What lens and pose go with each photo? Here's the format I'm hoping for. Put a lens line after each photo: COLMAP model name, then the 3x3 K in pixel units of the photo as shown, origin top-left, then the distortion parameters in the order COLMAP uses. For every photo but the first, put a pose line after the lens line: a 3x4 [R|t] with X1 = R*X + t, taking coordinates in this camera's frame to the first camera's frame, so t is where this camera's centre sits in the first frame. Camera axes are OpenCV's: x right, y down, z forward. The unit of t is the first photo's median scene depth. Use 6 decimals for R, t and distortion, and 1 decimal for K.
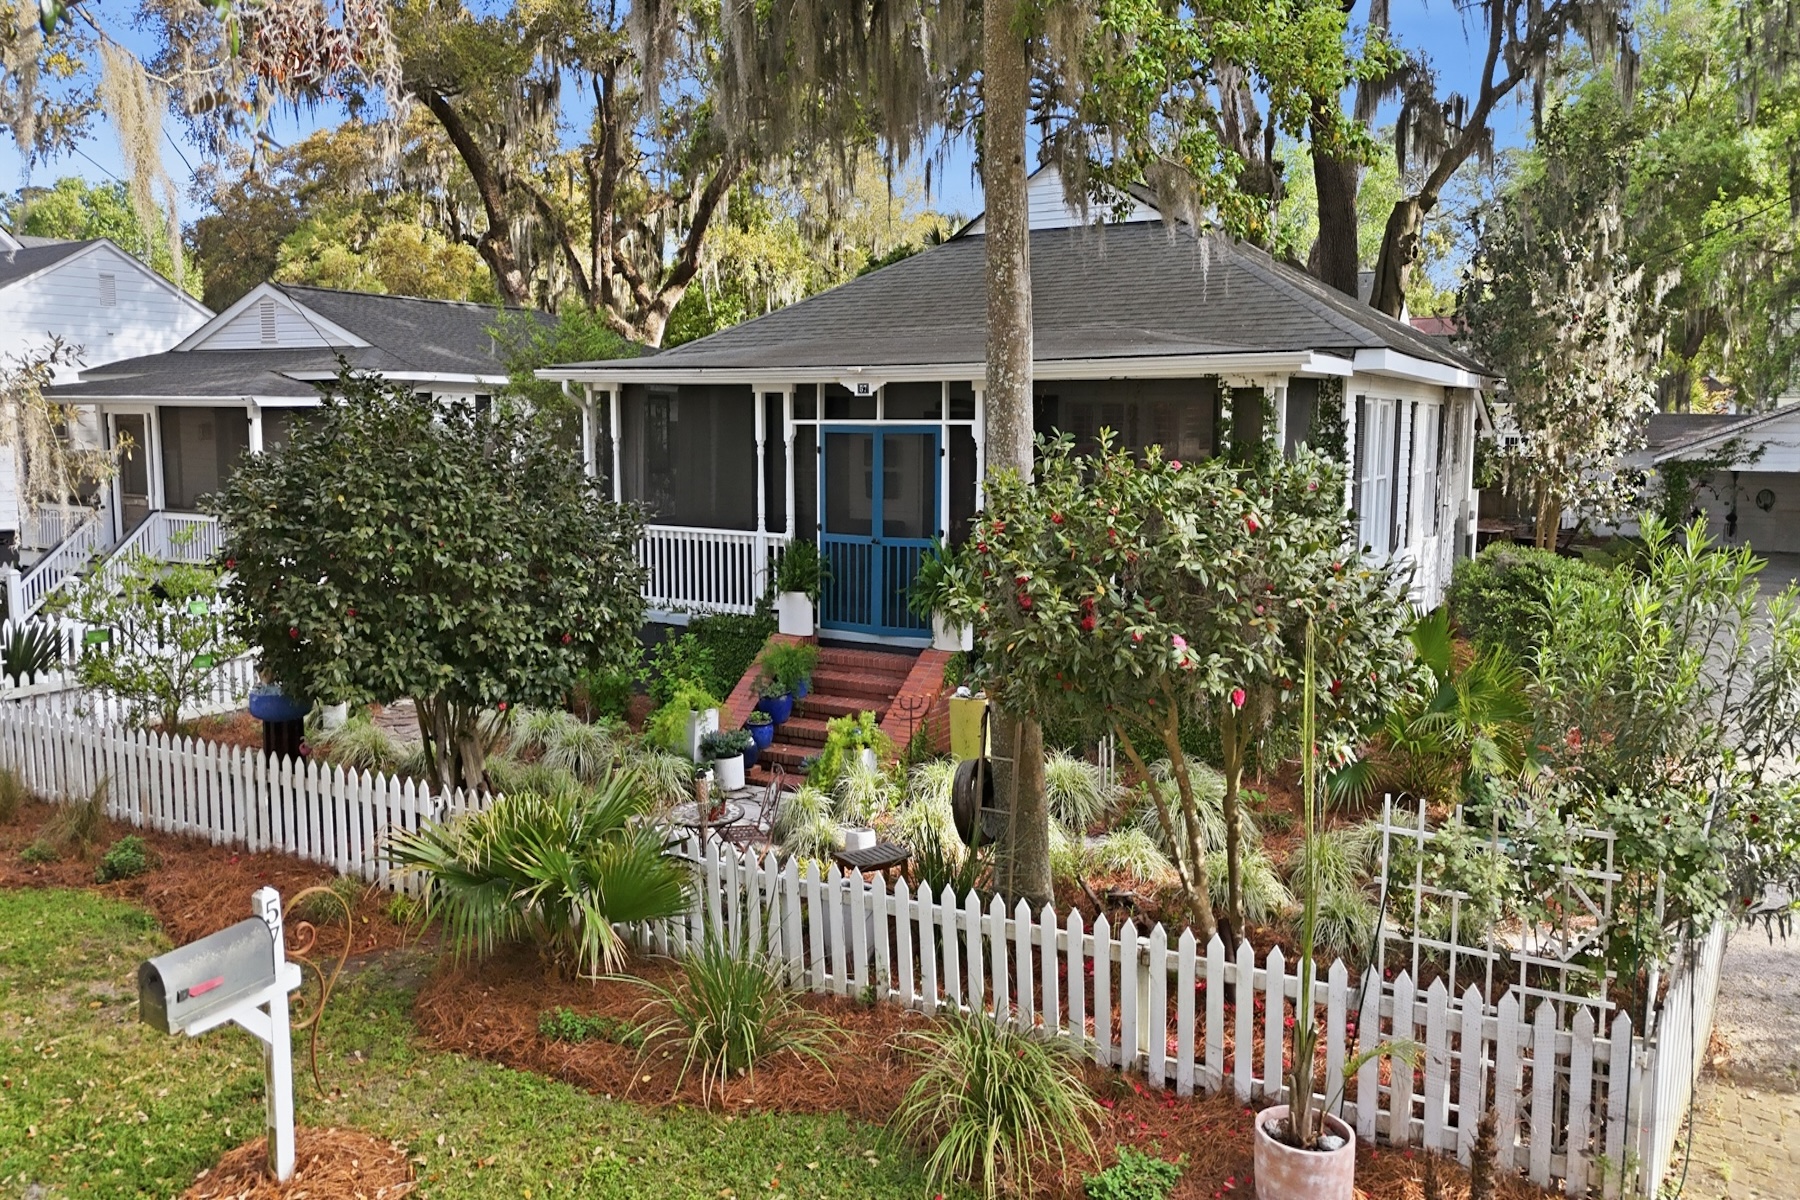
lens RADIAL K [[1320.9, 0, 906.5], [0, 1320.9, 552.2], [0, 0, 1]] dist [0.073259, -0.051253]
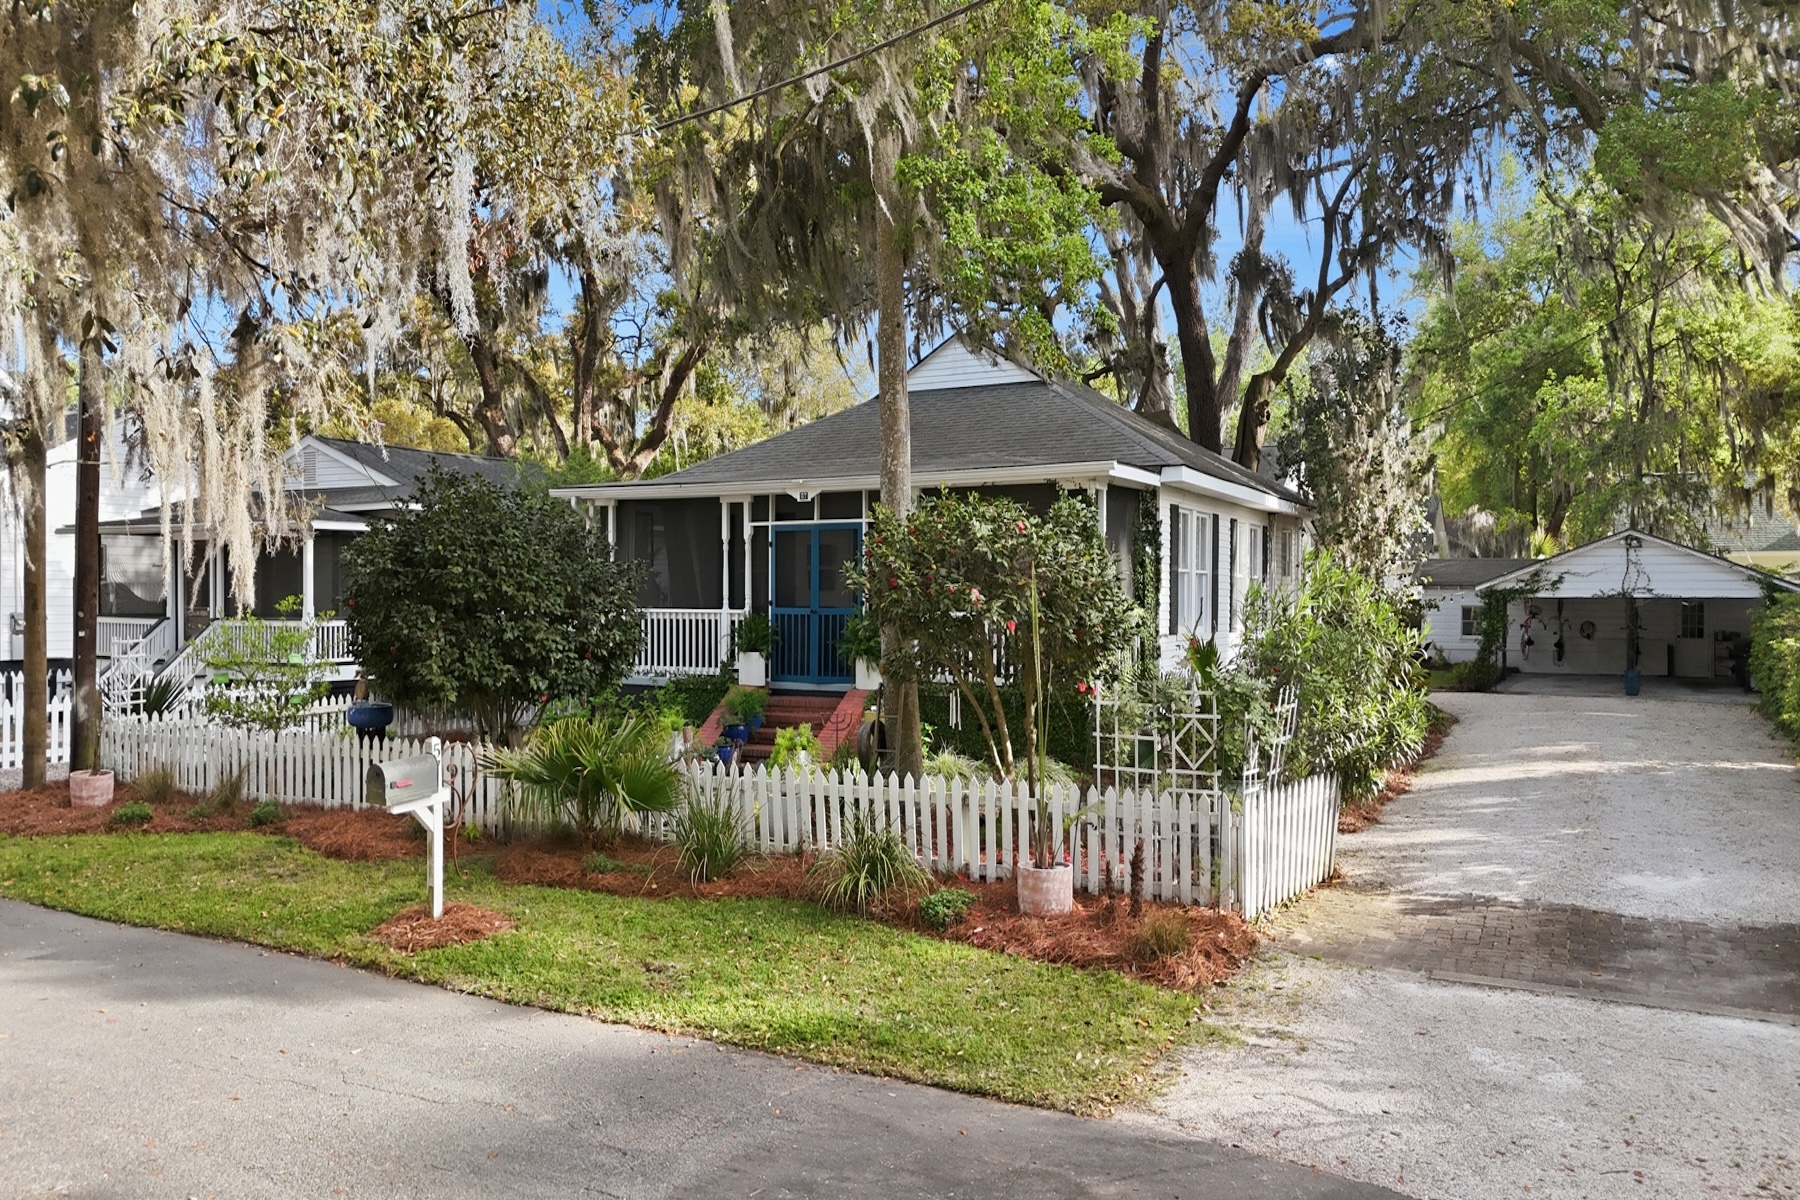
lens RADIAL K [[1272.0, 0, 900.0], [0, 1272.0, 600.0], [0, 0, 1]] dist [0.064391, -0.003492]
pose [[0.999534, -0.001497, 0.030483, 0.018878], [0.004283, 0.995792, -0.091538, 0.074218], [-0.030217, 0.091626, 0.995335, -0.205155]]
